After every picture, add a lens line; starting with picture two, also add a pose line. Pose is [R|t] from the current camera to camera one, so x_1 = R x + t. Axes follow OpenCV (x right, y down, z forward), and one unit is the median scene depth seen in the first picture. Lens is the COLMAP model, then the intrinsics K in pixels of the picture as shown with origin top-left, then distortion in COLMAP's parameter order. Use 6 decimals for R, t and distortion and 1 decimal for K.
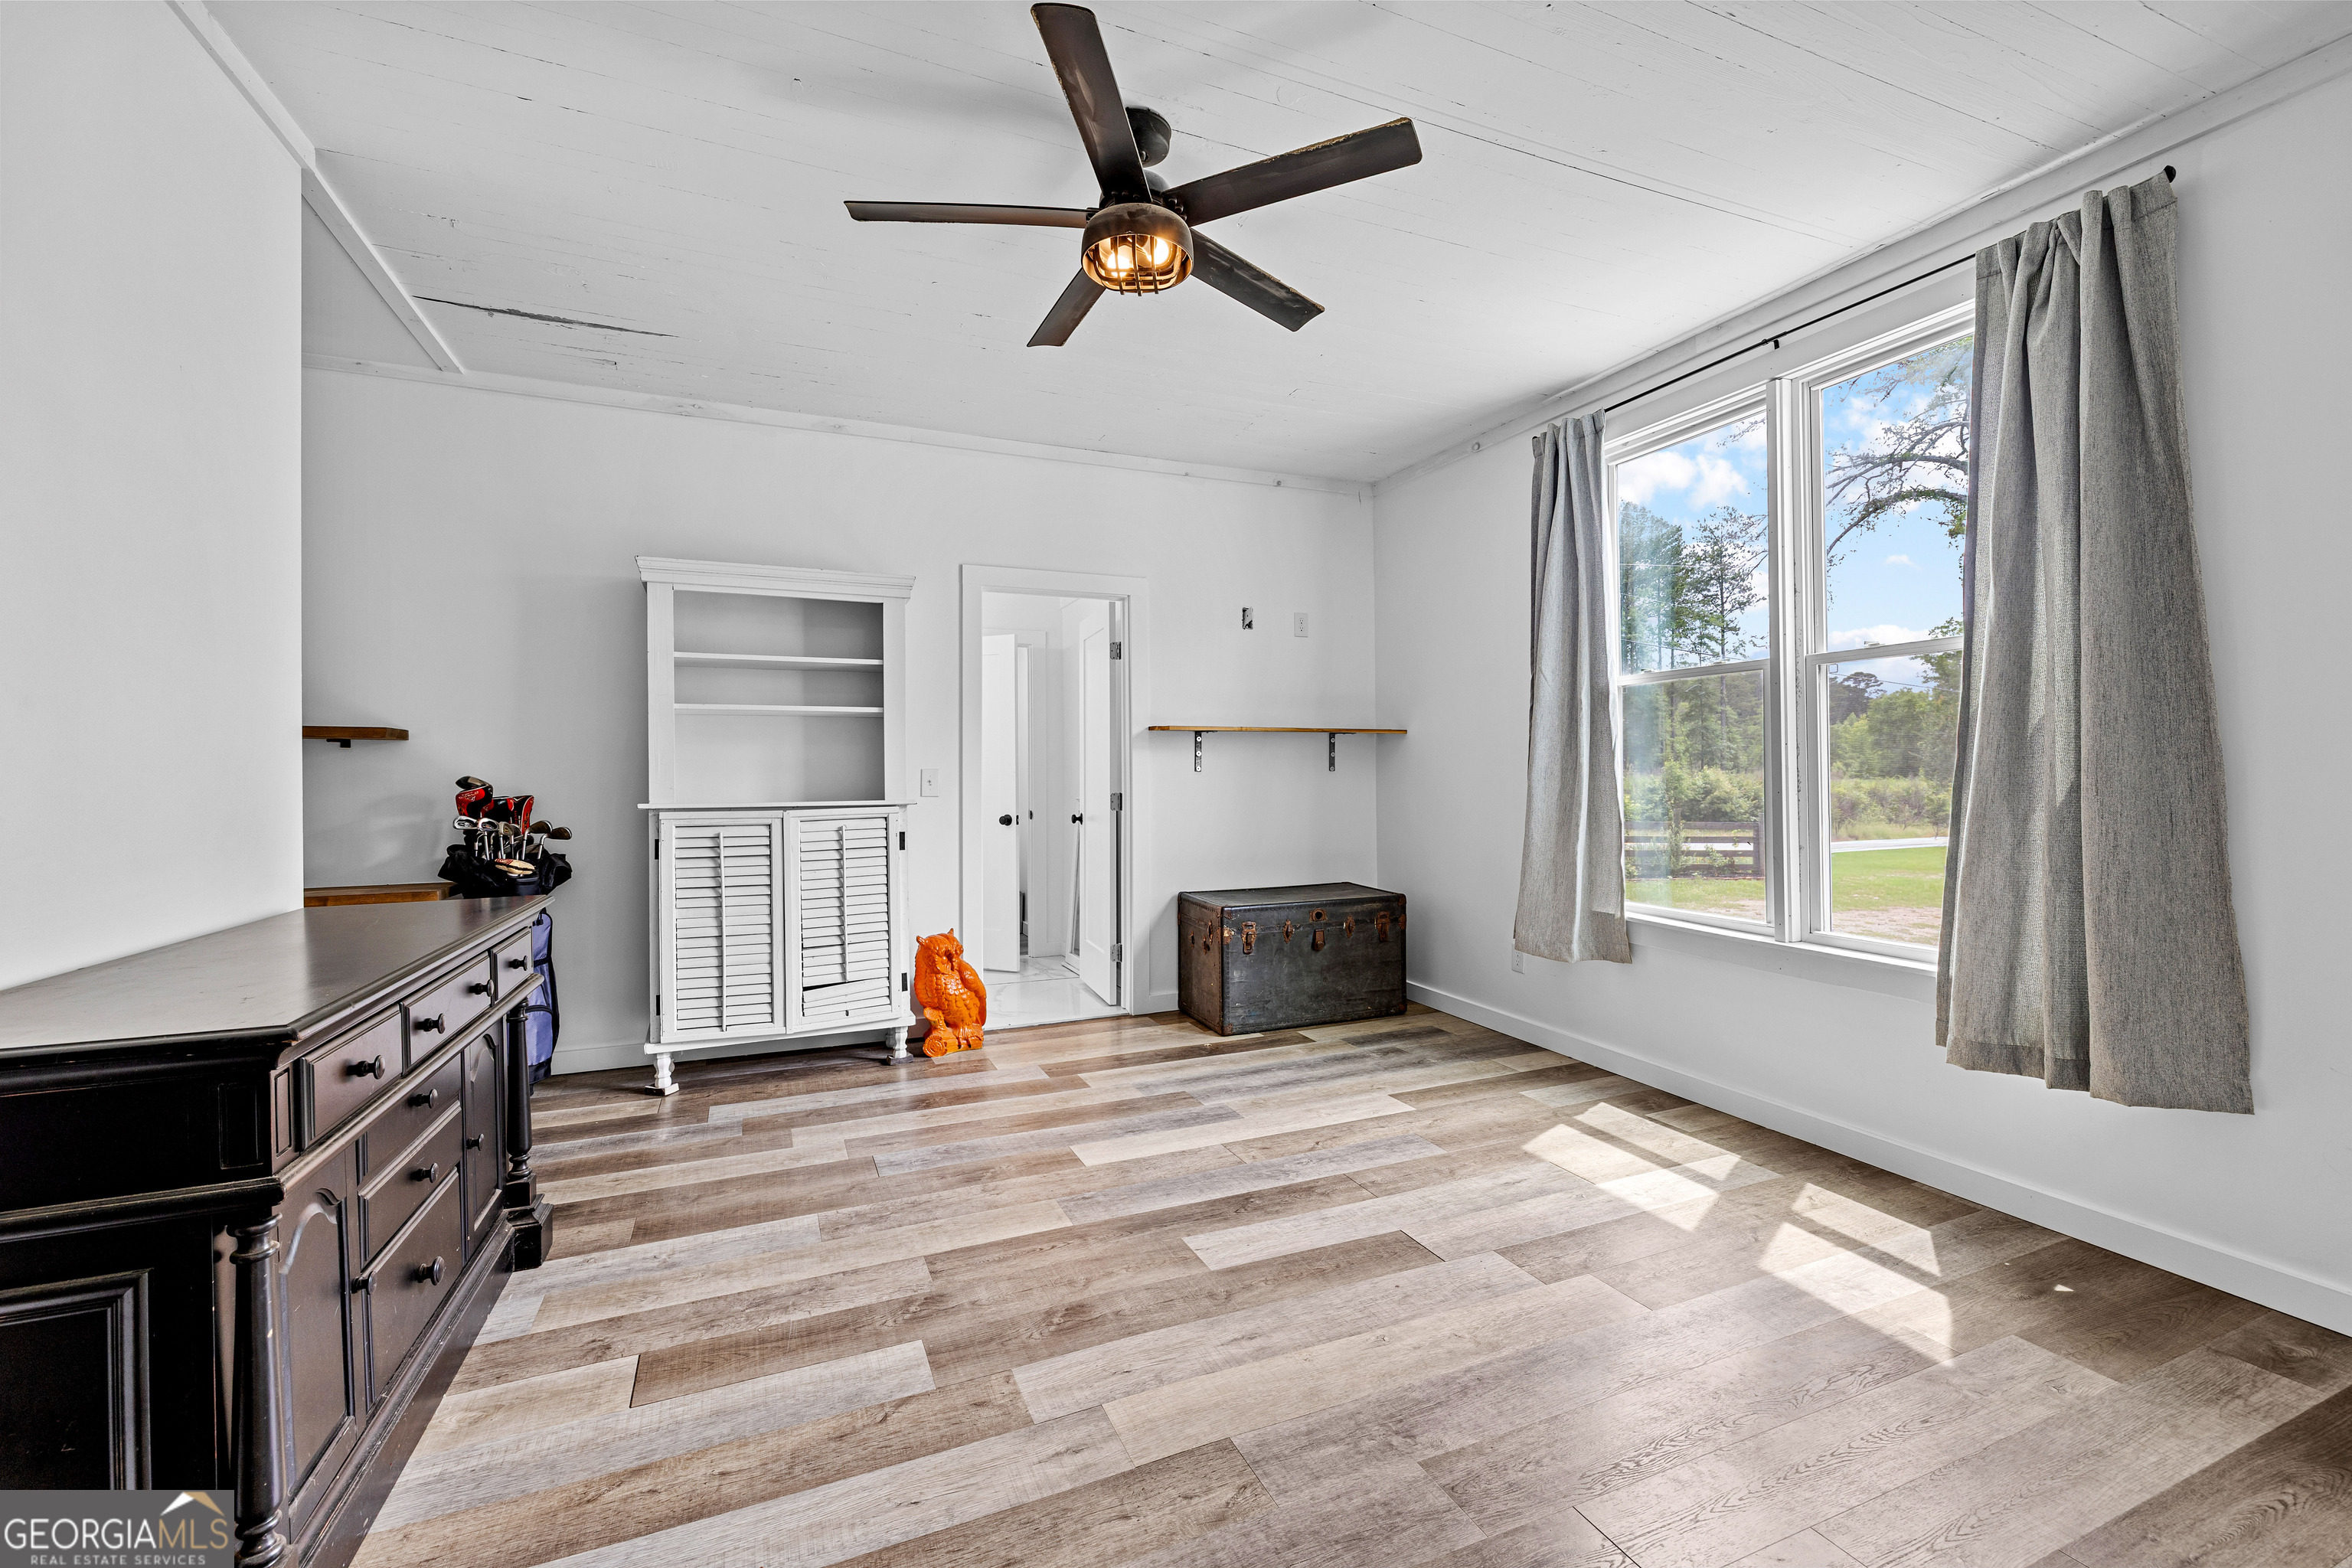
lens RADIAL K [[1008.9, 0, 1173.3], [0, 1008.9, 771.2], [0, 0, 1]] dist [0.000918, 0.000130]
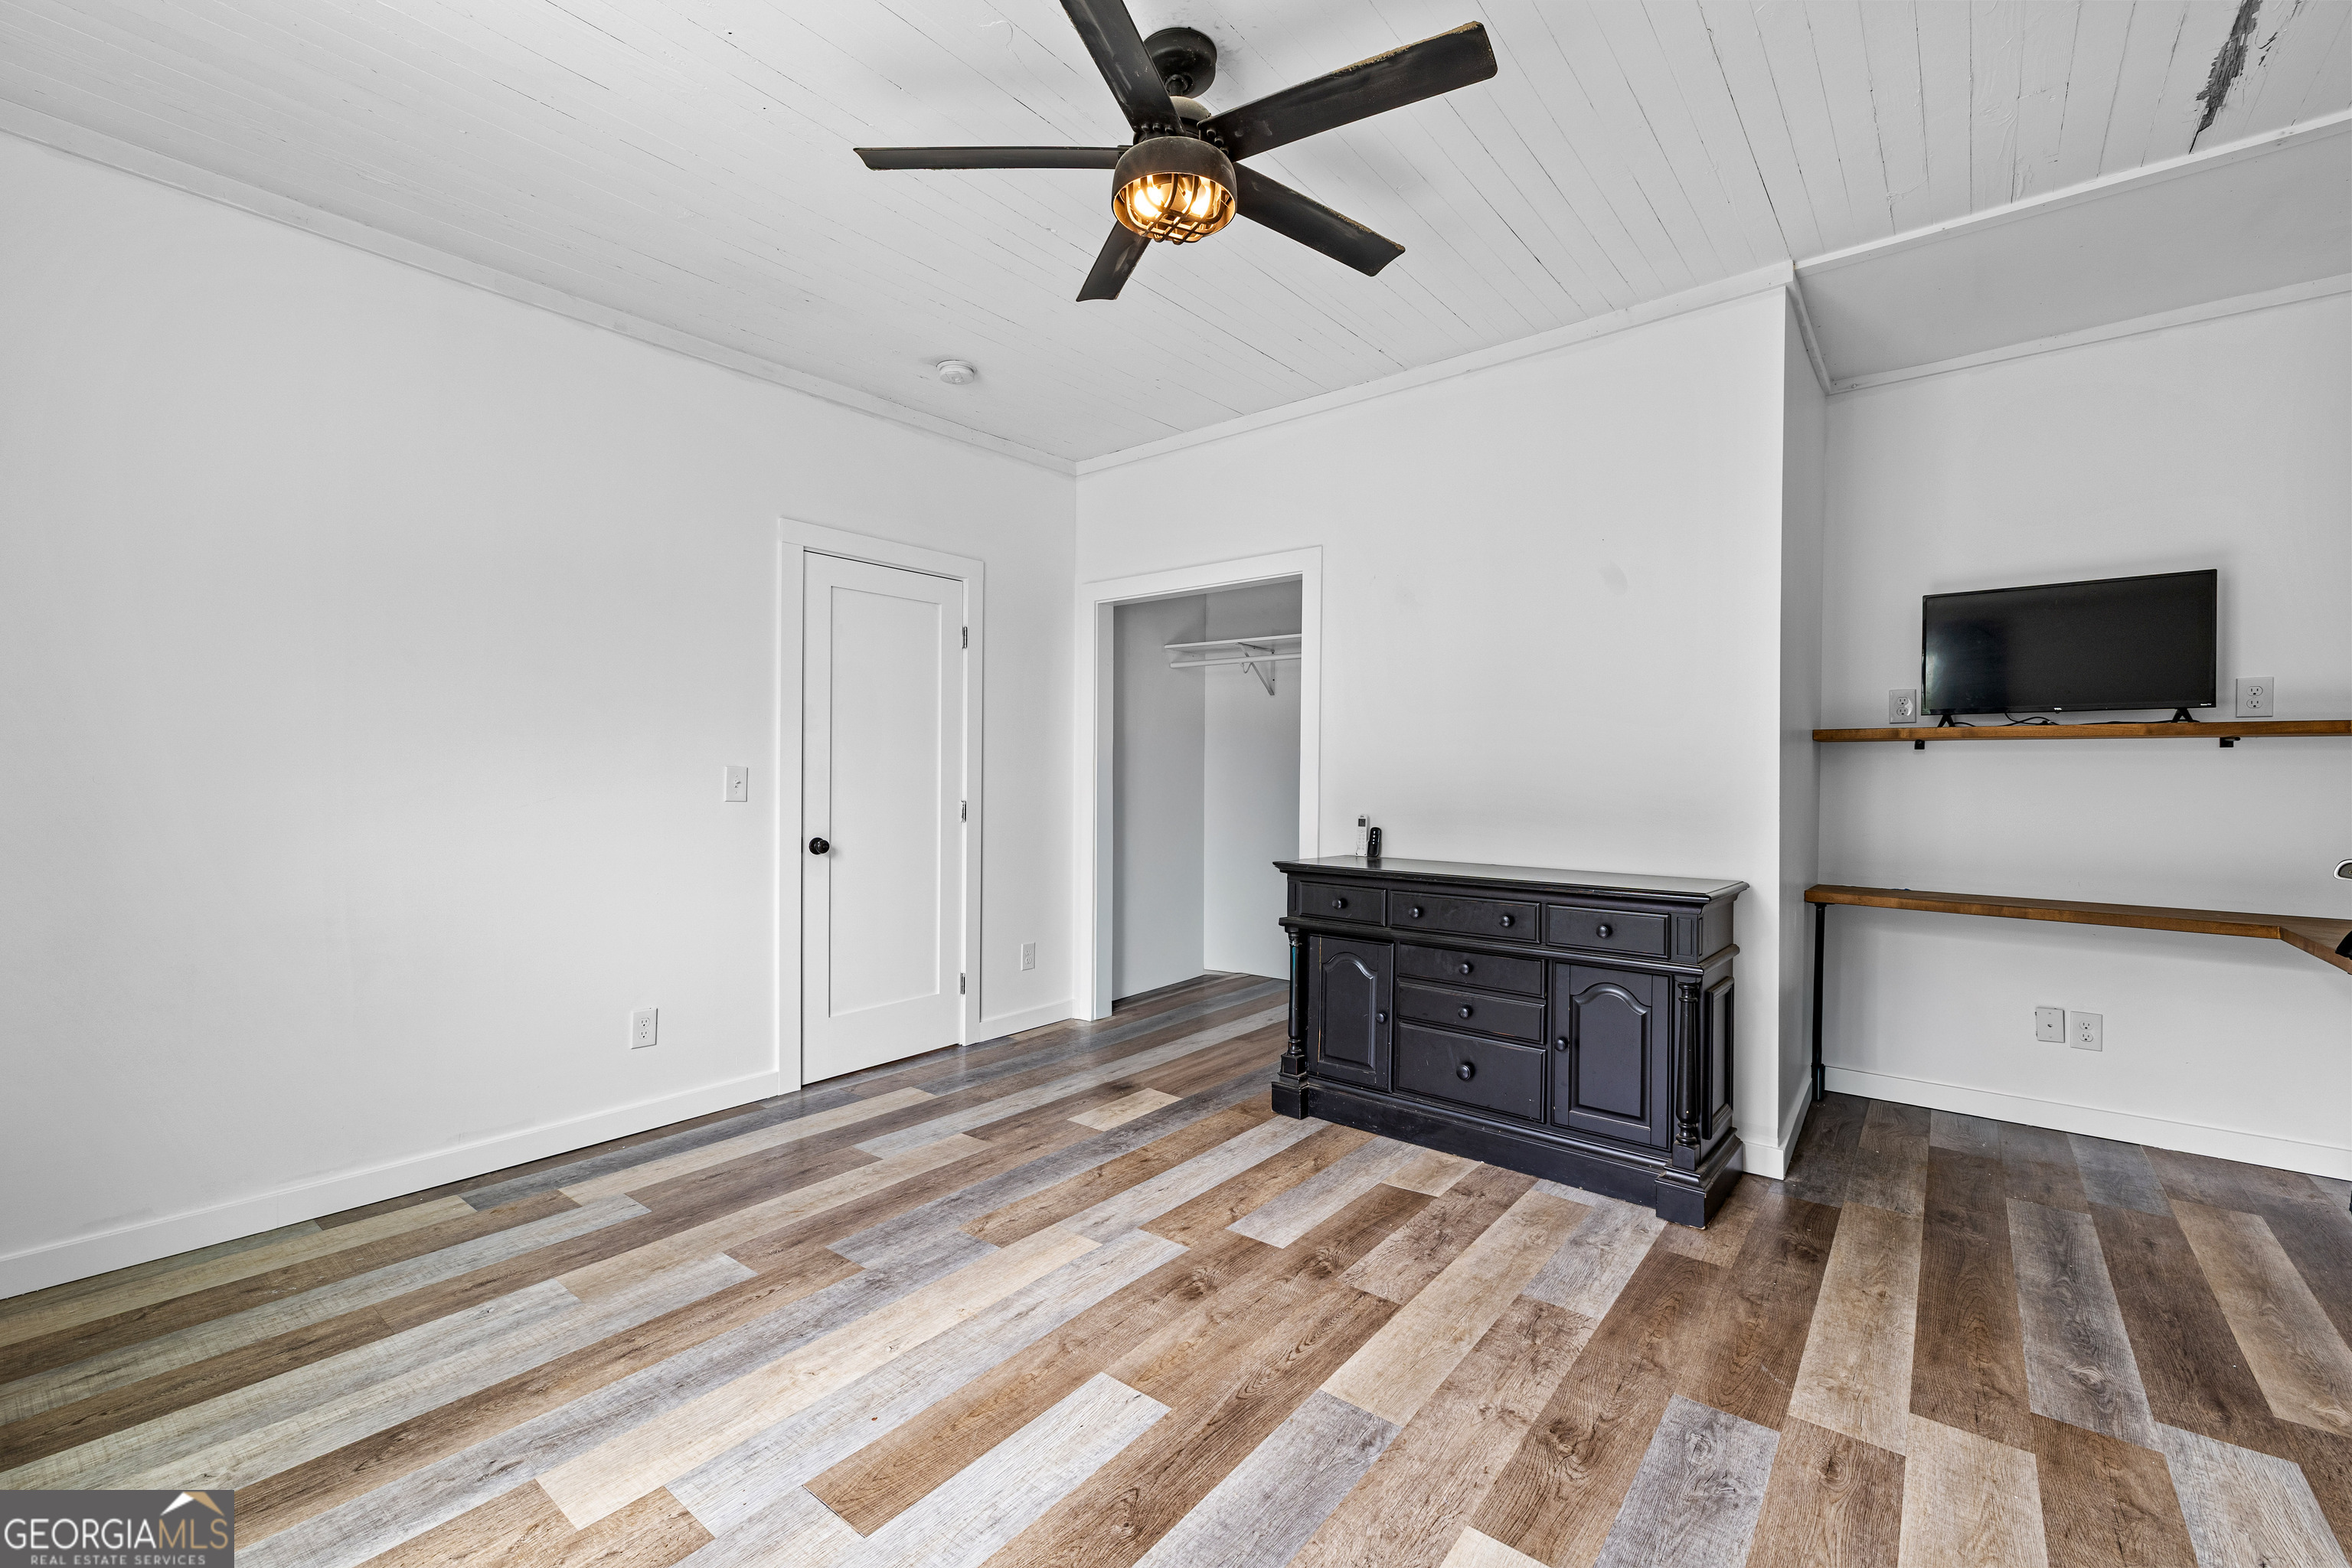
lens RADIAL K [[1008.9, 0, 1173.3], [0, 1008.9, 771.2], [0, 0, 1]] dist [0.000918, 0.000130]
pose [[-0.884233, -0.000056, -0.467046, 0.380879], [-0.000257, 1.000000, 0.000366, -0.004737], [0.467046, 0.000443, -0.884233, 1.789564]]
